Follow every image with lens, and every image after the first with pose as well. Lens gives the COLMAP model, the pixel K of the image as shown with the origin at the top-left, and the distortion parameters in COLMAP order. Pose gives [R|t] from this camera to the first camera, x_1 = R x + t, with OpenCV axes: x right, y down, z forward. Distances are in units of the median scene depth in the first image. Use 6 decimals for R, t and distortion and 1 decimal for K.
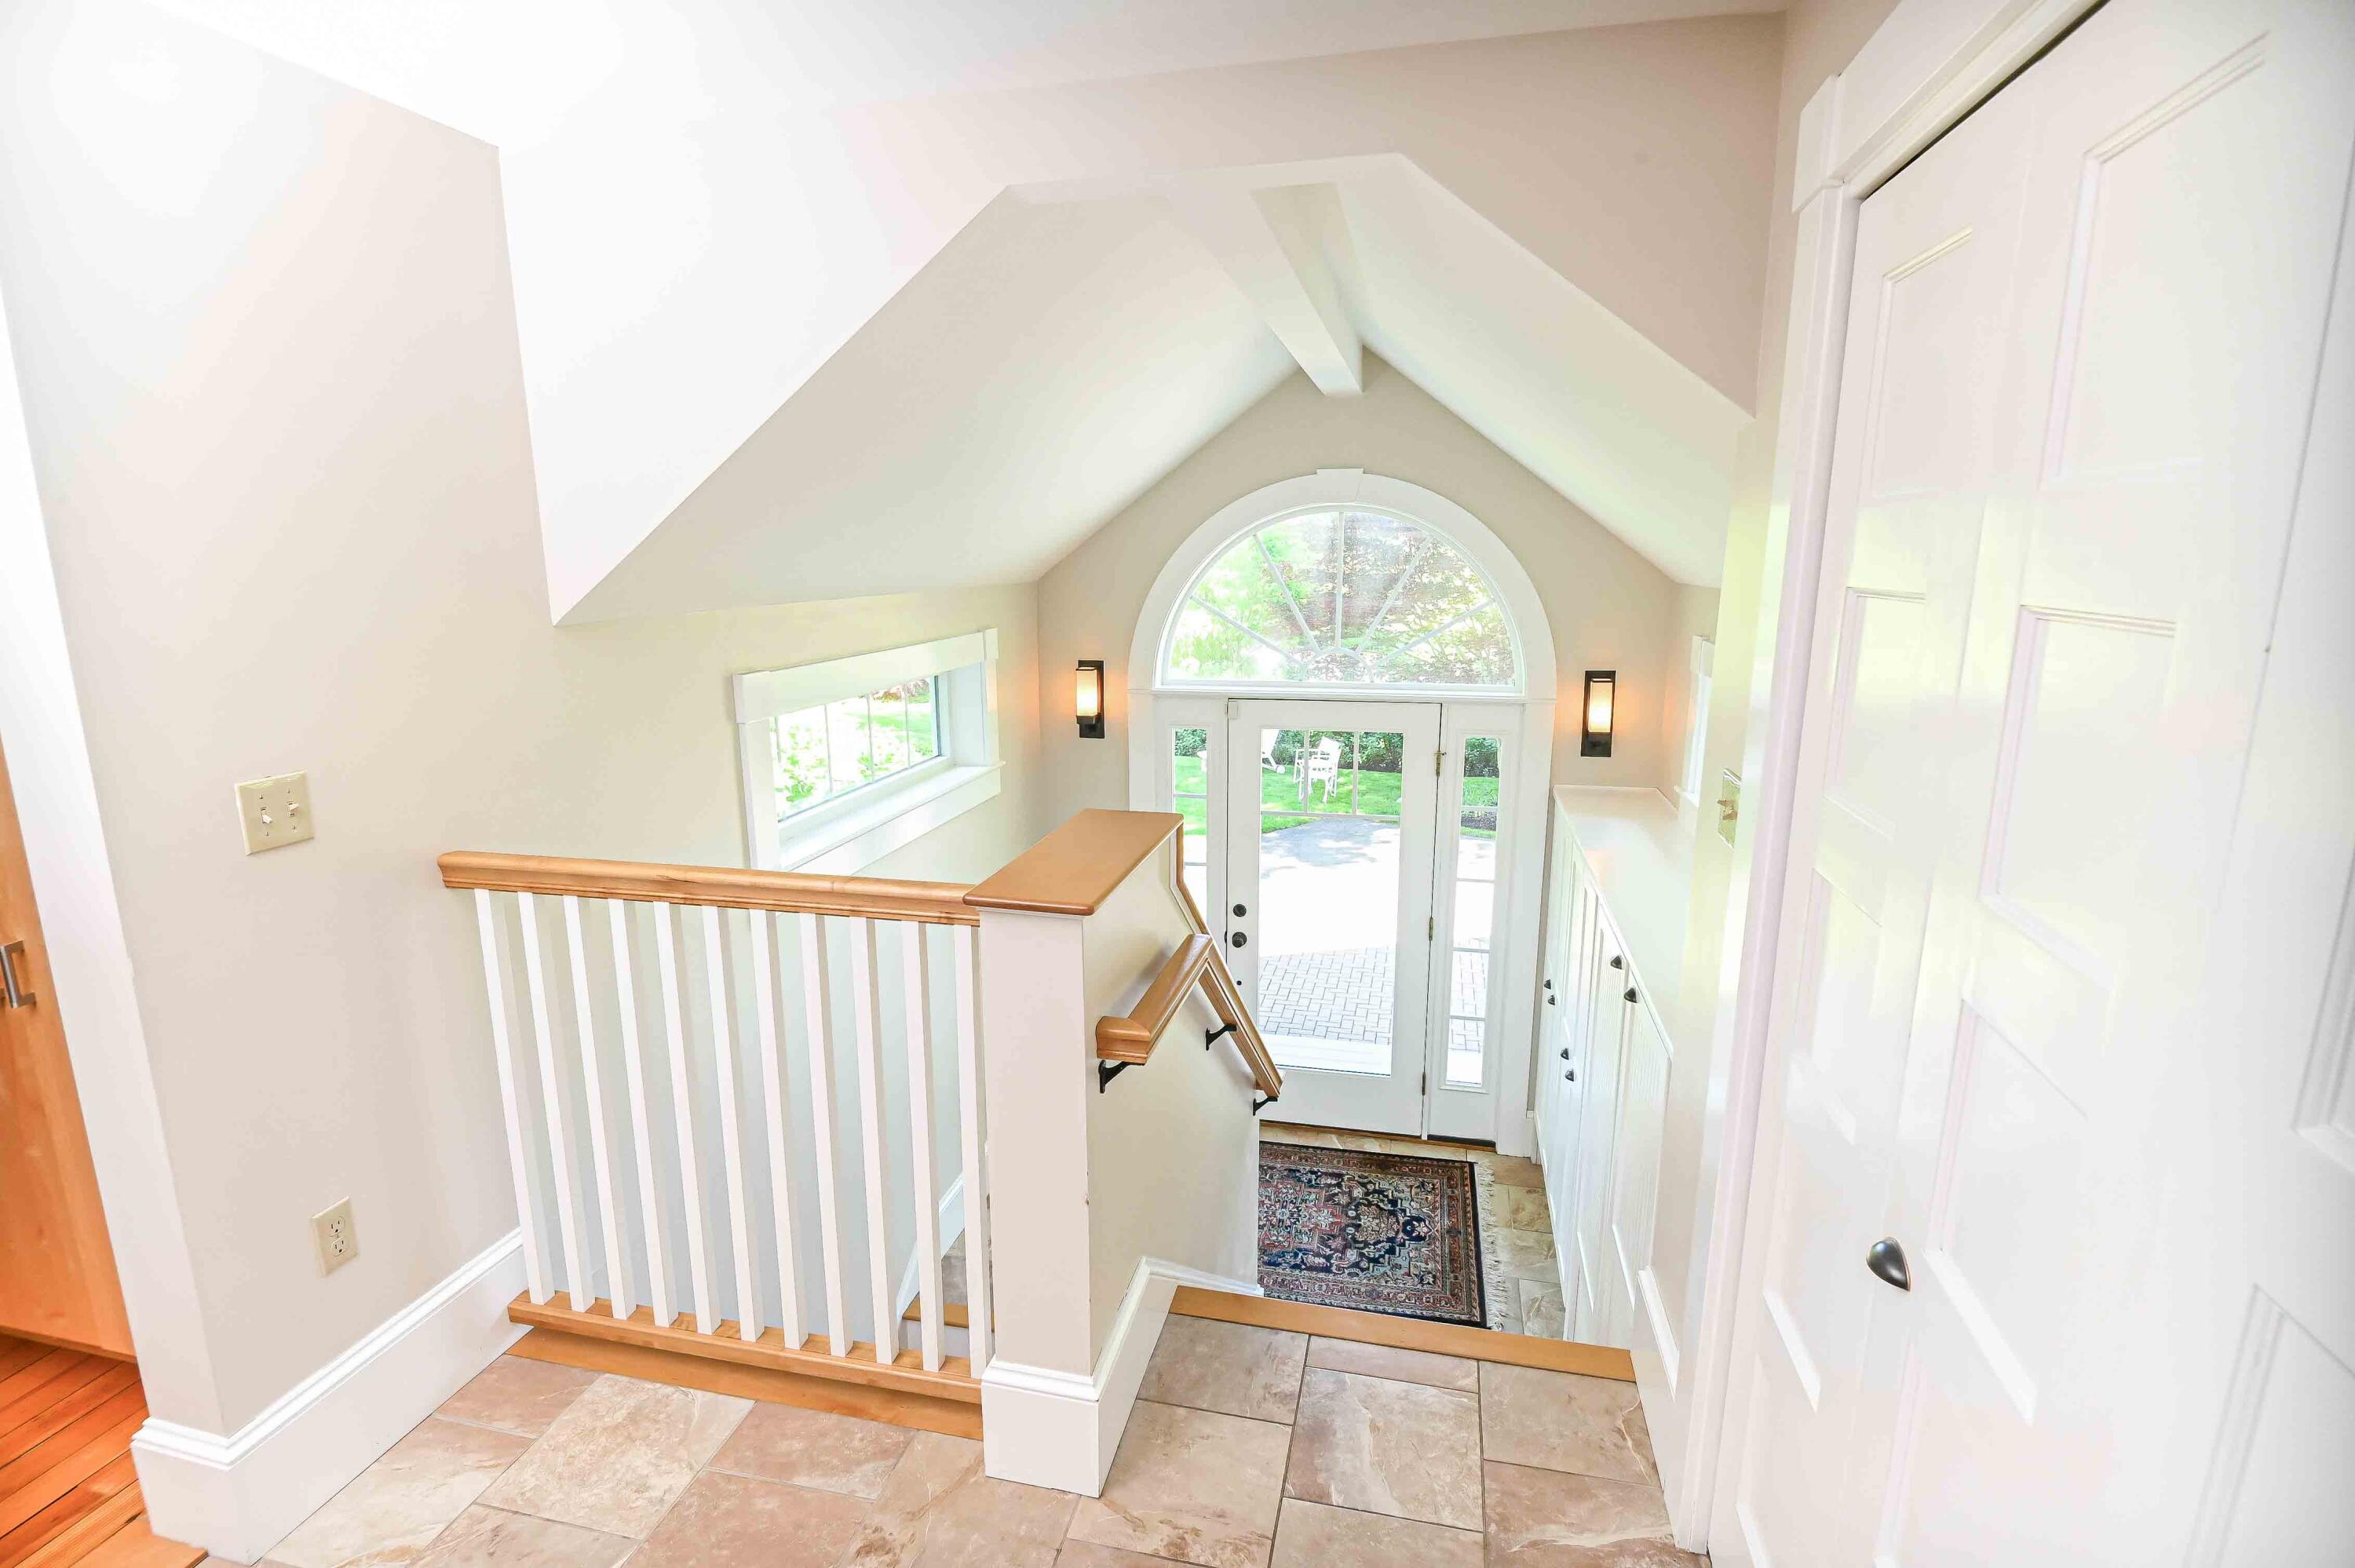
lens RADIAL K [[1166.5, 0, 1161.3], [0, 1166.5, 792.7], [0, 0, 1]] dist [0.003460, -0.001382]
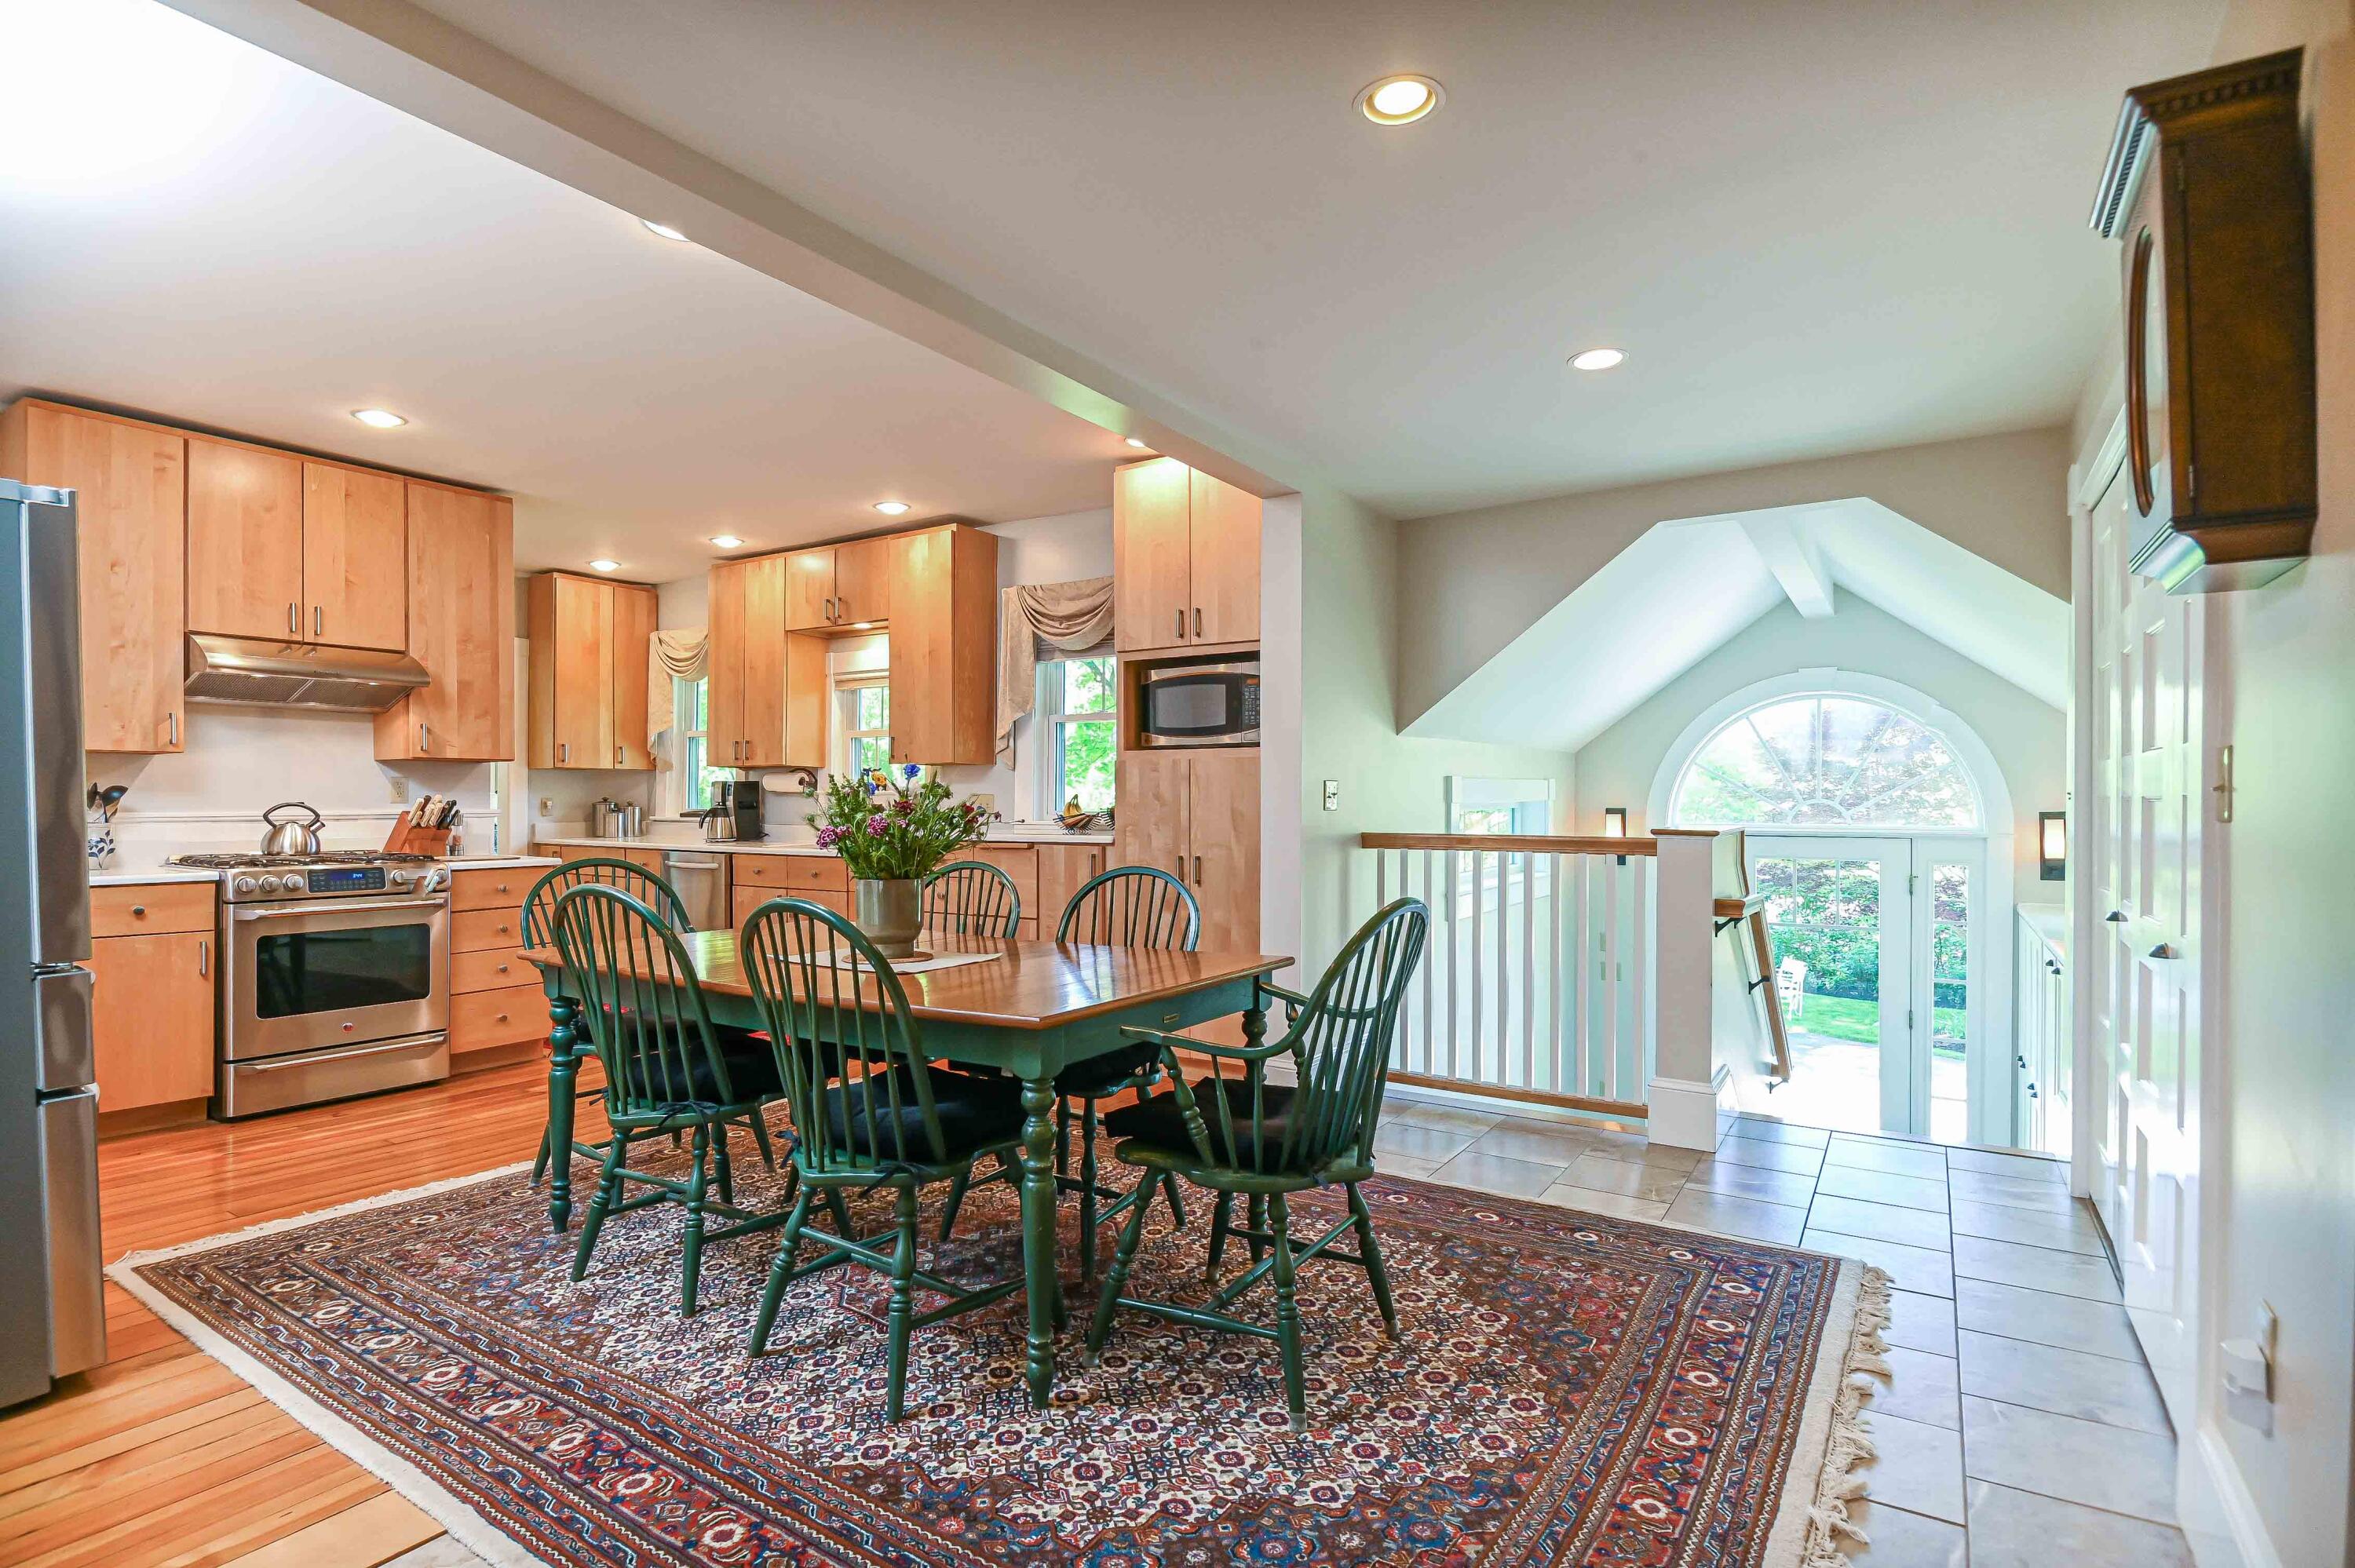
lens RADIAL K [[1166.5, 0, 1161.3], [0, 1166.5, 792.7], [0, 0, 1]] dist [0.003460, -0.001382]
pose [[0.941015, 0.007902, -0.338273, -0.111094], [-0.076399, 0.978872, -0.189663, 0.191393], [0.329628, 0.204320, 0.921737, -0.506457]]
